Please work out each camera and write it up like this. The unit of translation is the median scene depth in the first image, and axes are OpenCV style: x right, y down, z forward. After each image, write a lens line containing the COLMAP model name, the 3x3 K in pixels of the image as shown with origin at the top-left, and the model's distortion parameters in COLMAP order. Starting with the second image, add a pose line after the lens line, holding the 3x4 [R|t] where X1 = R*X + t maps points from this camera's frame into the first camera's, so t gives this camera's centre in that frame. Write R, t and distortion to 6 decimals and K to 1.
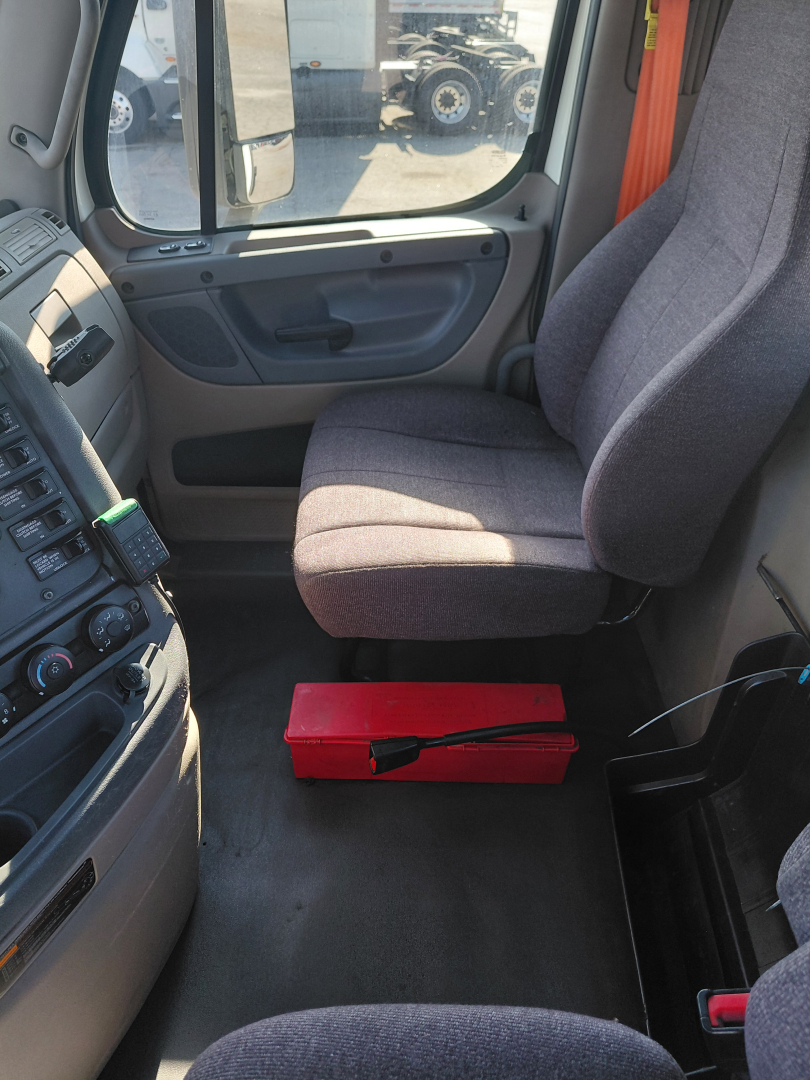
lens RADIAL K [[856.1, 0, 406.9], [0, 856.1, 527.3], [0, 0, 1]] dist [0.100714, -0.194074]
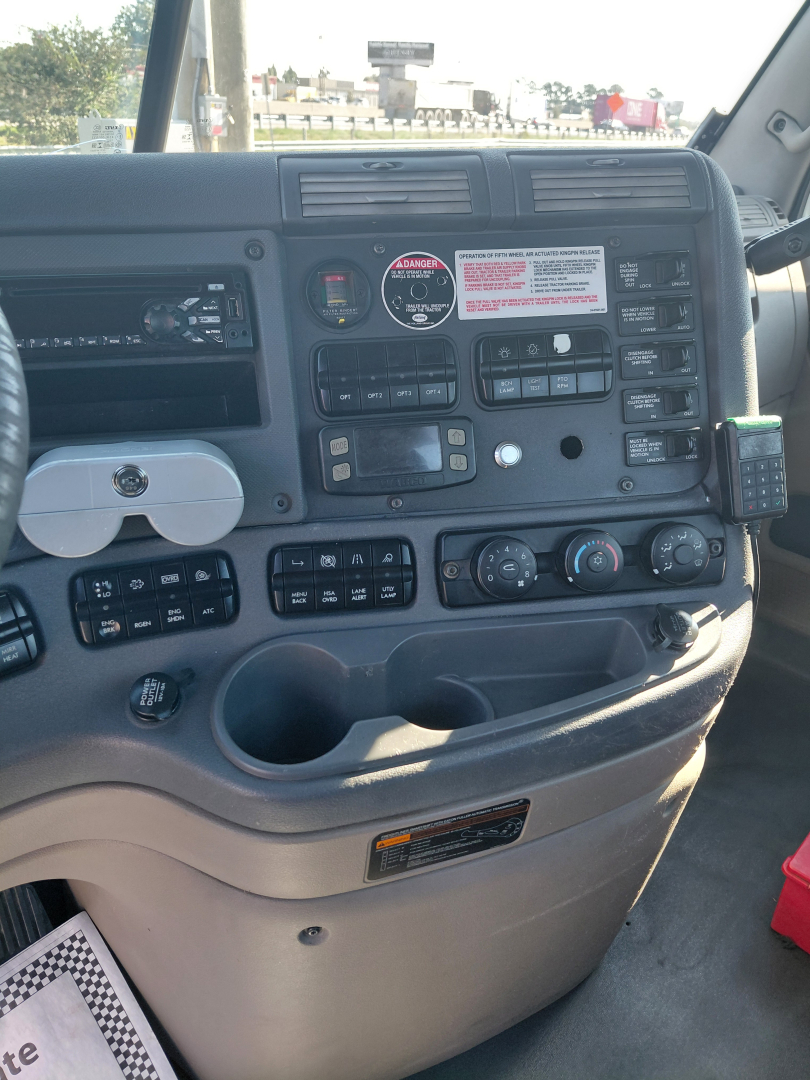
lens RADIAL K [[856.1, 0, 406.9], [0, 856.1, 527.3], [0, 0, 1]] dist [0.100714, -0.194074]
pose [[0.738259, 0.359114, -0.570974, -0.092660], [-0.446646, 0.894588, -0.014854, 0.213478], [0.505452, 0.265990, 0.820833, 0.246426]]
